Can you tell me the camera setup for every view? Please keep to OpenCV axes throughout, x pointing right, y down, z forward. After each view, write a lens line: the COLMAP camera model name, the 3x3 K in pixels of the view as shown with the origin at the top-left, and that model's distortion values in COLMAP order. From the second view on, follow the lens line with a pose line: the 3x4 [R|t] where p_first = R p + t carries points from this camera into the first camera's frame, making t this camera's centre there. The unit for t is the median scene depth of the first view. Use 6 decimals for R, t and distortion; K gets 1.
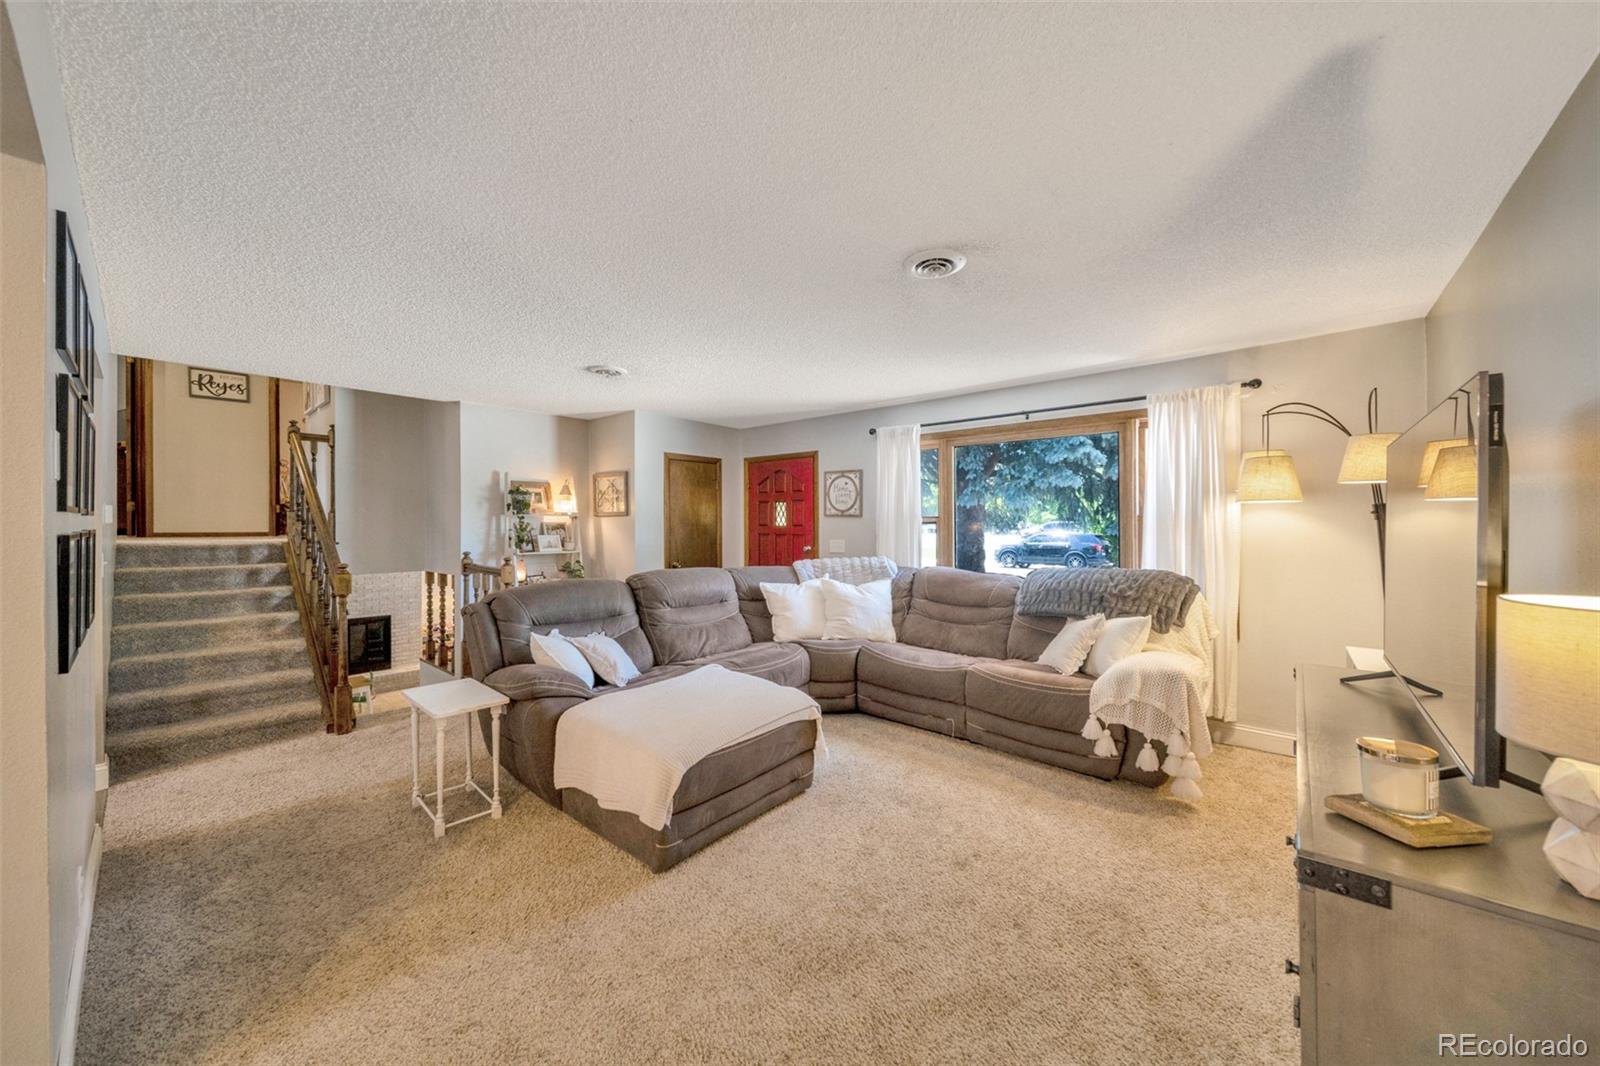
lens RADIAL K [[564.8, 0, 791.9], [0, 564.8, 520.9], [0, 0, 1]] dist [-0.000852, -0.000479]
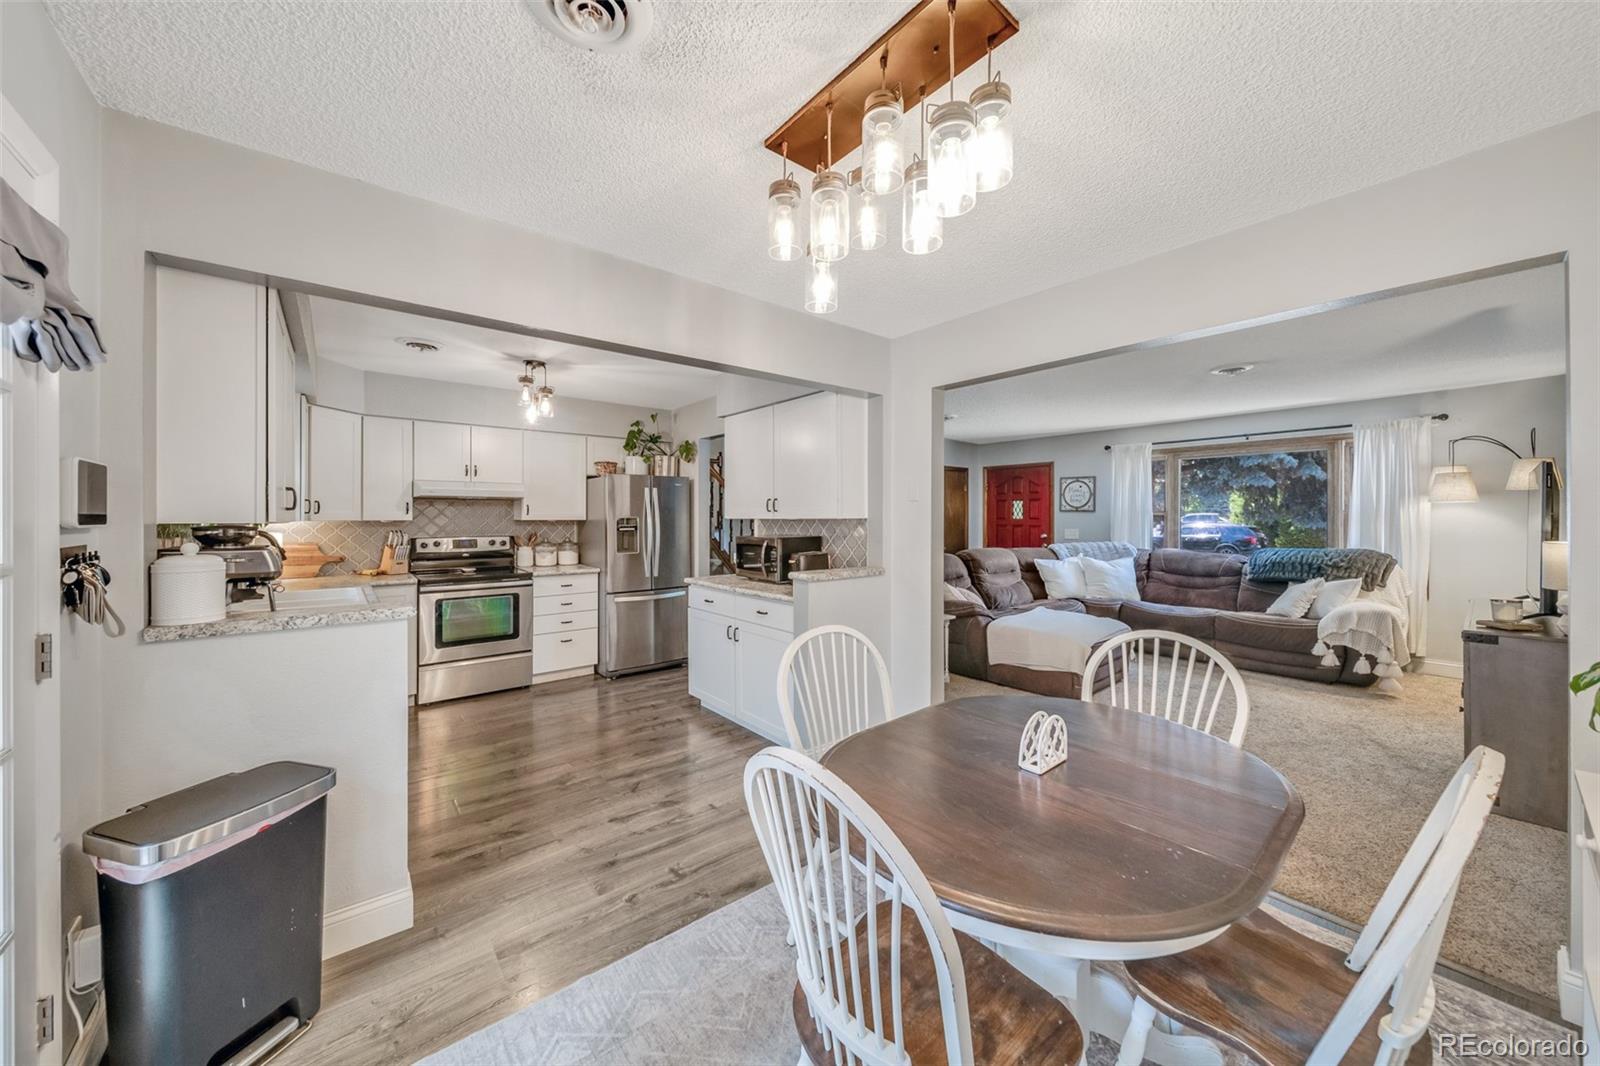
lens RADIAL K [[564.8, 0, 800.8], [0, 564.8, 519.7], [0, 0, 1]] dist [-0.000852, -0.000479]
pose [[0.987369, -0.003329, -0.158400, -0.486183], [0.004940, 0.999940, 0.009780, -0.006699], [0.158358, -0.010439, 0.987327, -0.581018]]
